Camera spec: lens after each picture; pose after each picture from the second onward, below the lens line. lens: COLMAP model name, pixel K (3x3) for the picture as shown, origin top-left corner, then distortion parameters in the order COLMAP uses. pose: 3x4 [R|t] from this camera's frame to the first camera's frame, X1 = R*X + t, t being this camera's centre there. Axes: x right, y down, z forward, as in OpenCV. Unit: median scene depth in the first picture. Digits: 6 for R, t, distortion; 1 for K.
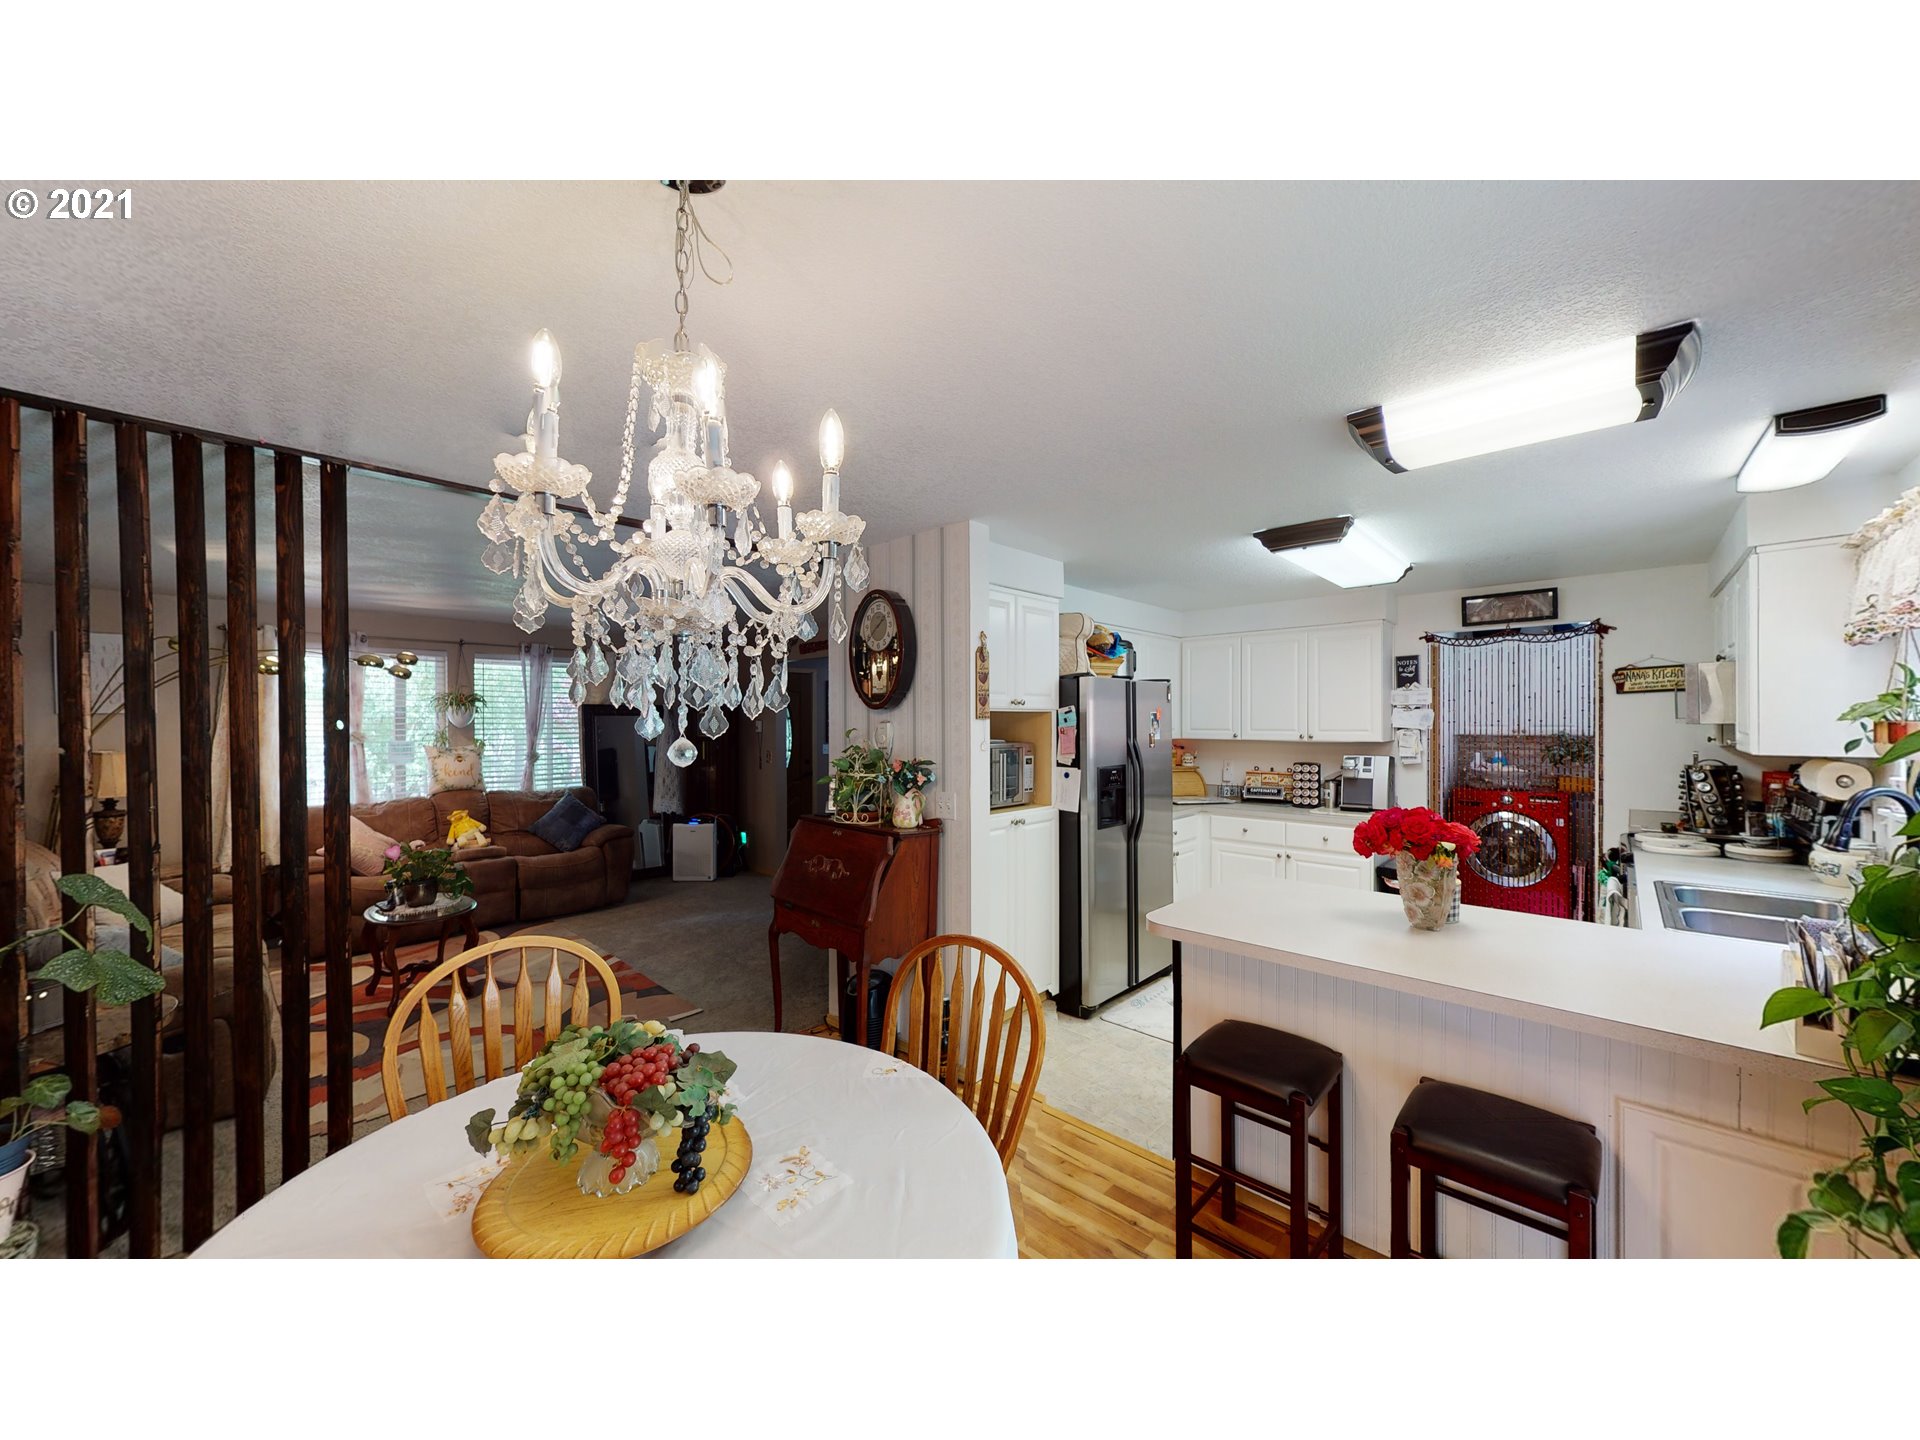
lens RADIAL K [[698.2, 0, 960.0], [0, 698.2, 720.0], [0, 0, 1]] dist [-0.005103, -0.000159]
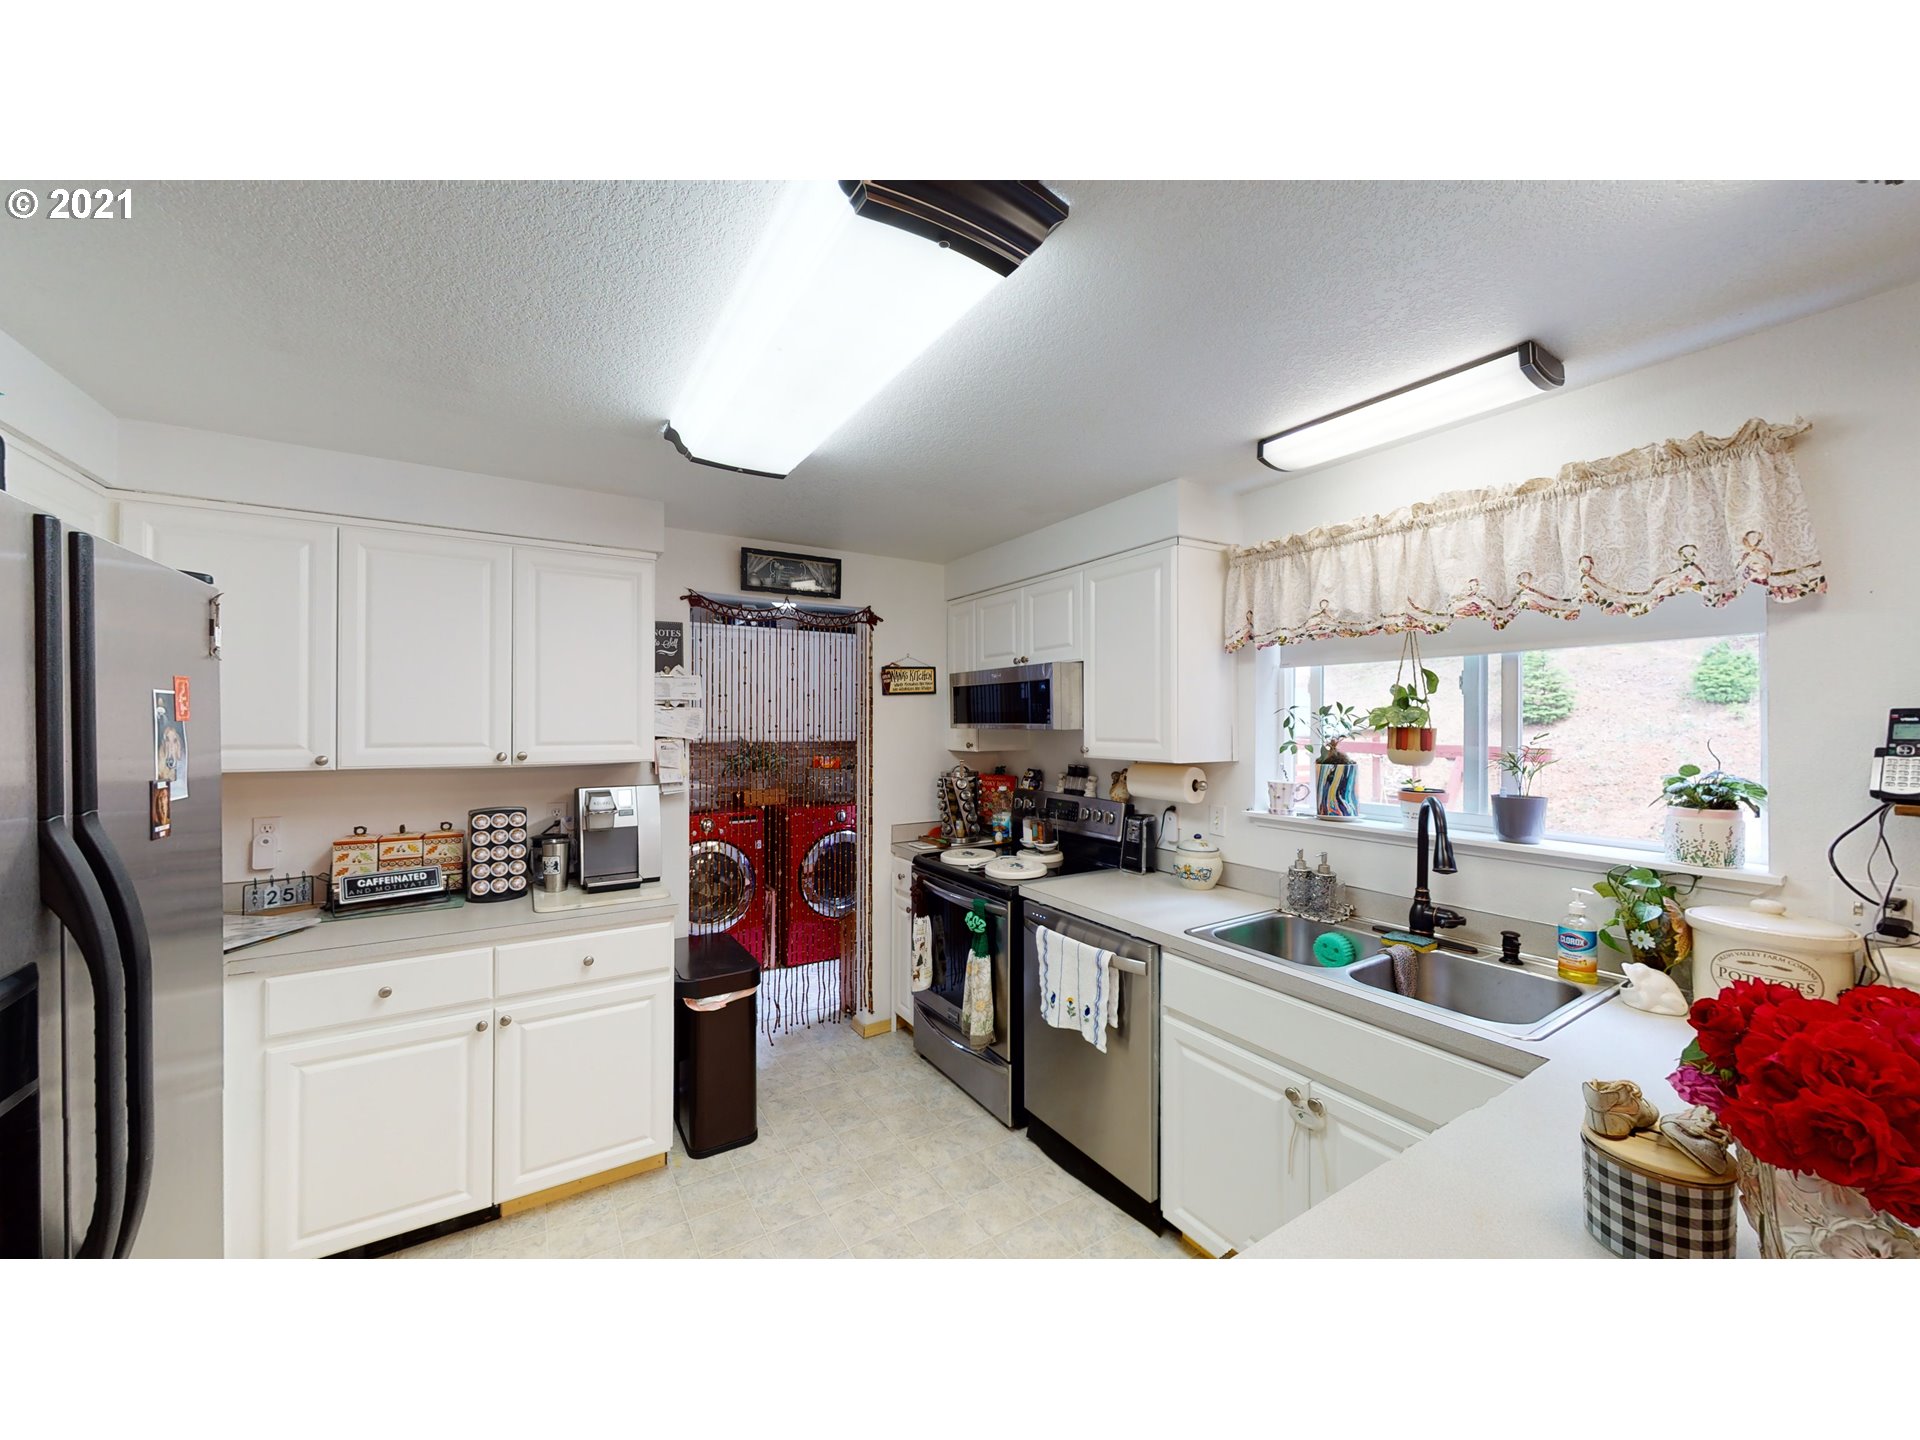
lens RADIAL K [[698.2, 0, 960.0], [0, 698.2, 720.0], [0, 0, 1]] dist [-0.005103, -0.000159]
pose [[0.246627, 0.008882, 0.969070, 0.097892], [-0.001932, 0.999961, -0.008673, 0.001235], [-0.969109, 0.000267, 0.246635, 0.589429]]
